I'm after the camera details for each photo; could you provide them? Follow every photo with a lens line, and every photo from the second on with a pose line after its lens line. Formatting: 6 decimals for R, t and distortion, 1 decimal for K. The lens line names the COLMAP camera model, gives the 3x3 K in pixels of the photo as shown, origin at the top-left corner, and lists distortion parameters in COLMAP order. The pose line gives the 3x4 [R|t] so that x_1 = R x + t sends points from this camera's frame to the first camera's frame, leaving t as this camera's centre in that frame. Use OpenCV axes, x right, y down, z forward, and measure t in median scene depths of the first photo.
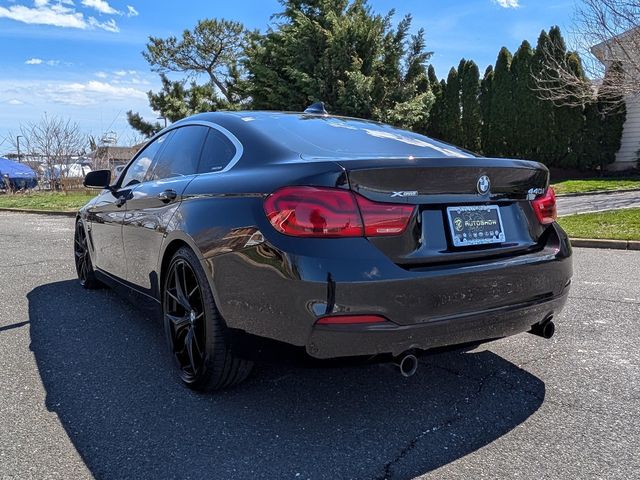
lens RADIAL K [[516.5, 0, 329.8], [0, 516.5, 240.7], [0, 0, 1]] dist [0.005808, 0.000202]
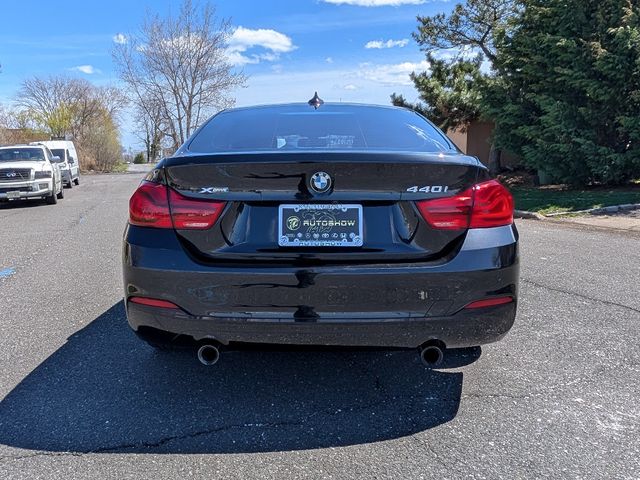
lens RADIAL K [[550.5, 0, 342.0], [0, 550.5, 240.1], [0, 0, 1]] dist [-0.003024, 0.004468]
pose [[0.829249, 0.081439, -0.552914, 0.152830], [-0.064147, 0.996657, 0.050592, -0.009941], [0.555186, -0.006485, 0.831701, 0.034136]]
